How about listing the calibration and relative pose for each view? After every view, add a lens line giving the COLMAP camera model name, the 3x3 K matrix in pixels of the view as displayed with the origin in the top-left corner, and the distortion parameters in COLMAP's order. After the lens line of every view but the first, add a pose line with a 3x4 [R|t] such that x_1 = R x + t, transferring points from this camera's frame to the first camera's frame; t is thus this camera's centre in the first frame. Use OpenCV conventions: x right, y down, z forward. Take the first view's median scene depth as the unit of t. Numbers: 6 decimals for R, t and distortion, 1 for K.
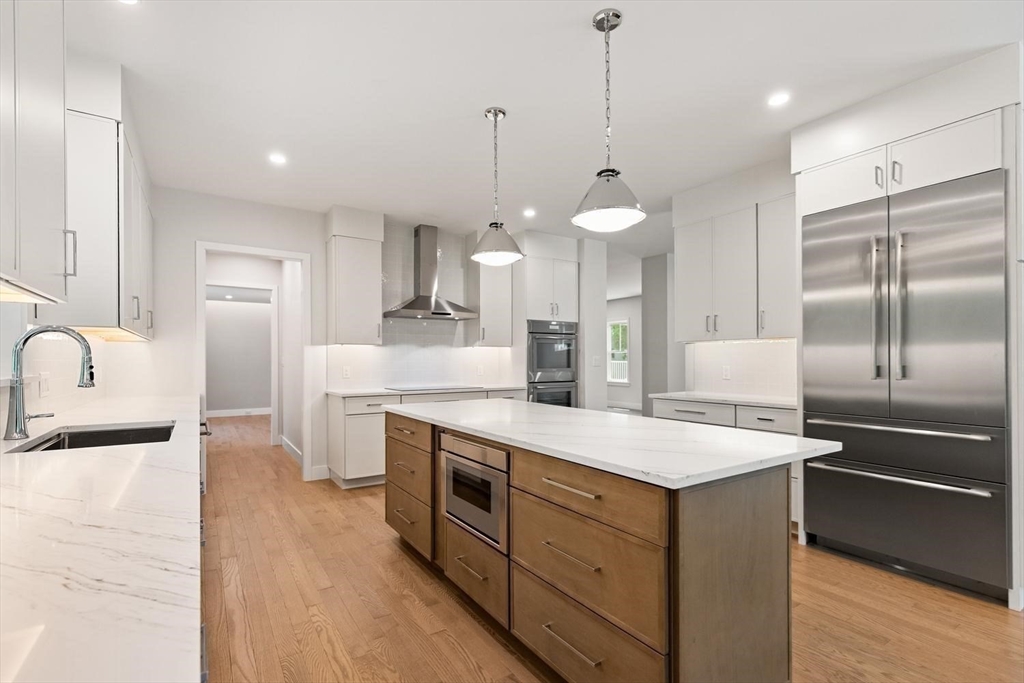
lens RADIAL K [[464.0, 0, 505.0], [0, 464.0, 357.5], [0, 0, 1]] dist [0.006665, -0.002199]
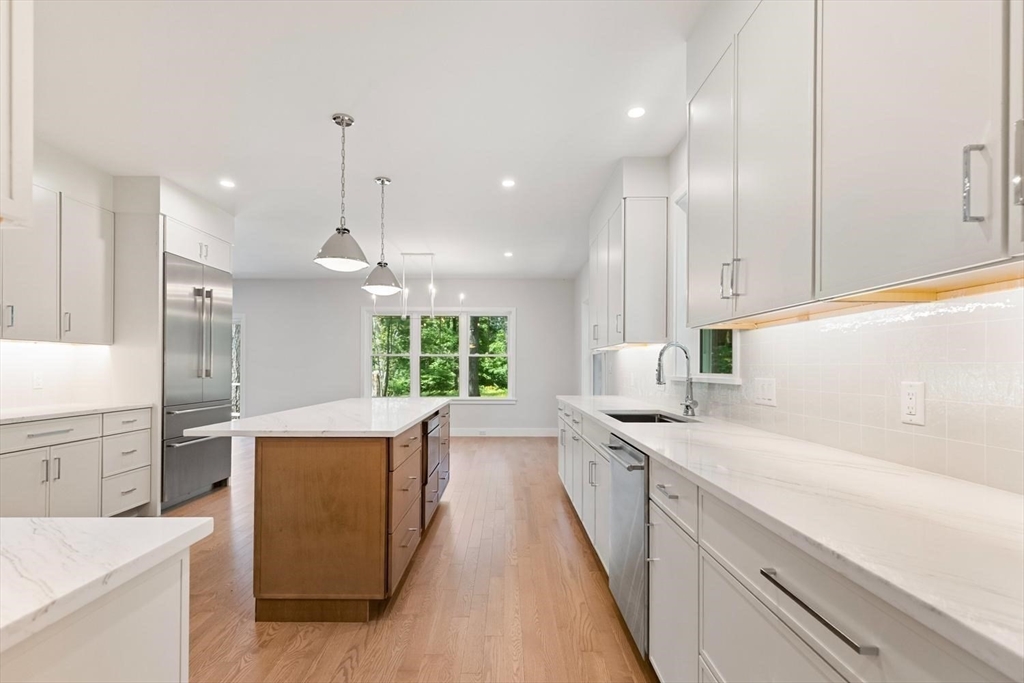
lens RADIAL K [[464.0, 0, 497.7], [0, 464.0, 365.9], [0, 0, 1]] dist [0.006665, -0.002199]
pose [[-0.821046, 0.000934, 0.570861, -0.673774], [-0.004433, 0.999958, -0.008011, 0.009368], [-0.570845, -0.009108, -0.821007, 1.269219]]
